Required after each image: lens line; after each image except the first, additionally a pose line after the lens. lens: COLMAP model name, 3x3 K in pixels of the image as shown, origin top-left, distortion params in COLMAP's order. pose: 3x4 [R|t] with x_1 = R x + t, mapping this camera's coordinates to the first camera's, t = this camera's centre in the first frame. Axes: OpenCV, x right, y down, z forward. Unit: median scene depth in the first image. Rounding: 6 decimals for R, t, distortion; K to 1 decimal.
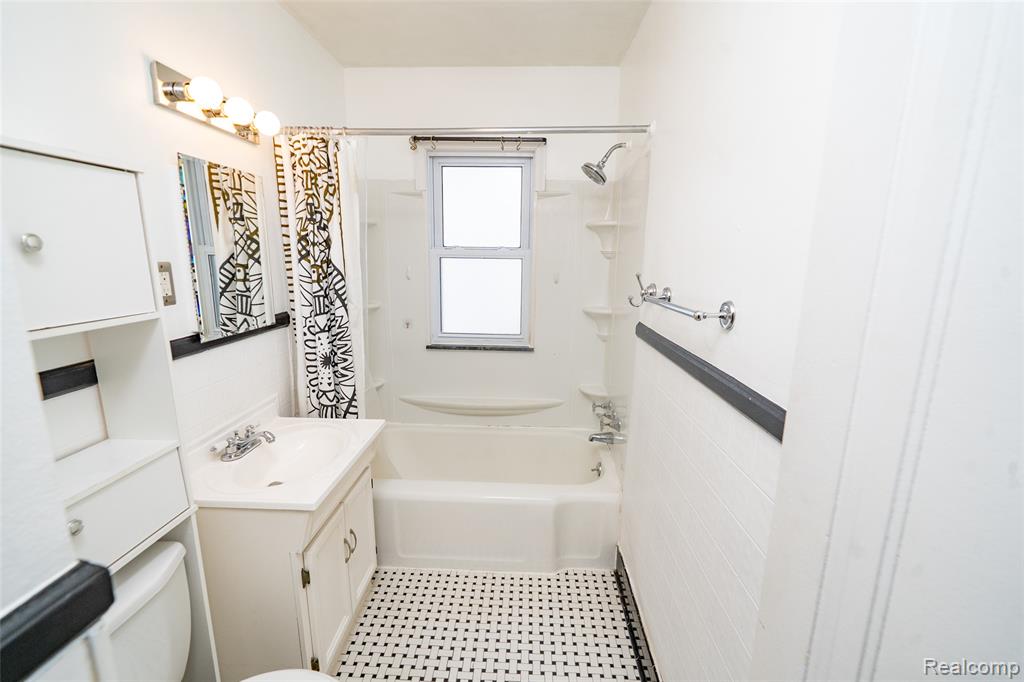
lens RADIAL K [[448.0, 0, 512.5], [0, 448.0, 340.6], [0, 0, 1]] dist [-0.002902, -0.000669]
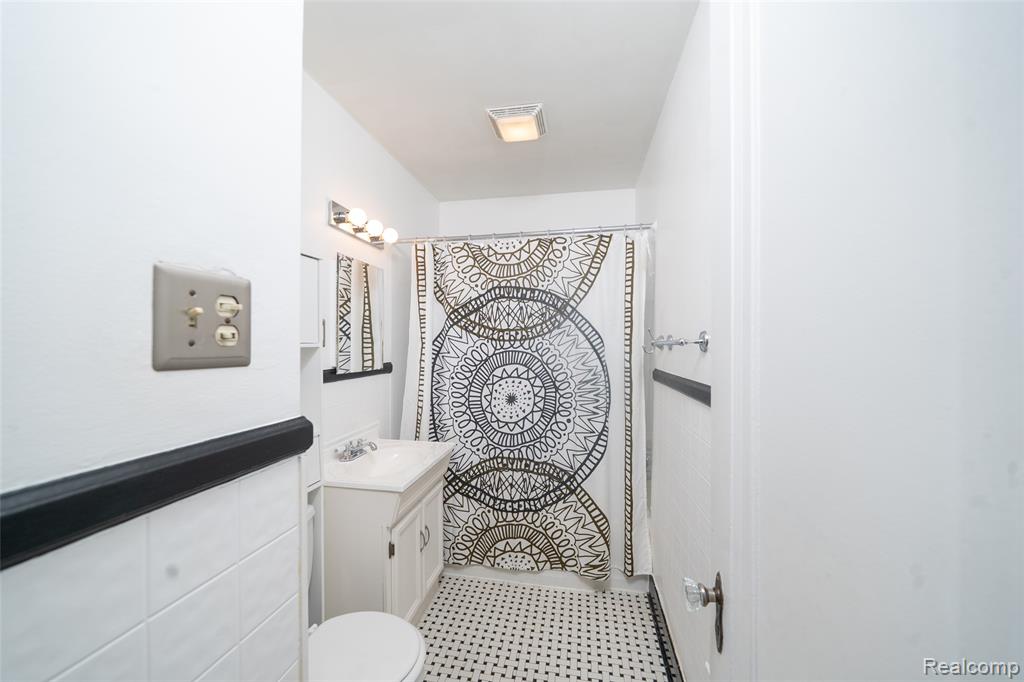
lens RADIAL K [[396.1, 0, 510.4], [0, 396.1, 345.2], [0, 0, 1]] dist [-0.003909, 0.000645]
pose [[0.988539, -0.013140, -0.150391, 0.059961], [-0.017651, 0.979312, -0.201587, 0.148583], [0.149929, 0.201931, 0.967856, -0.176083]]
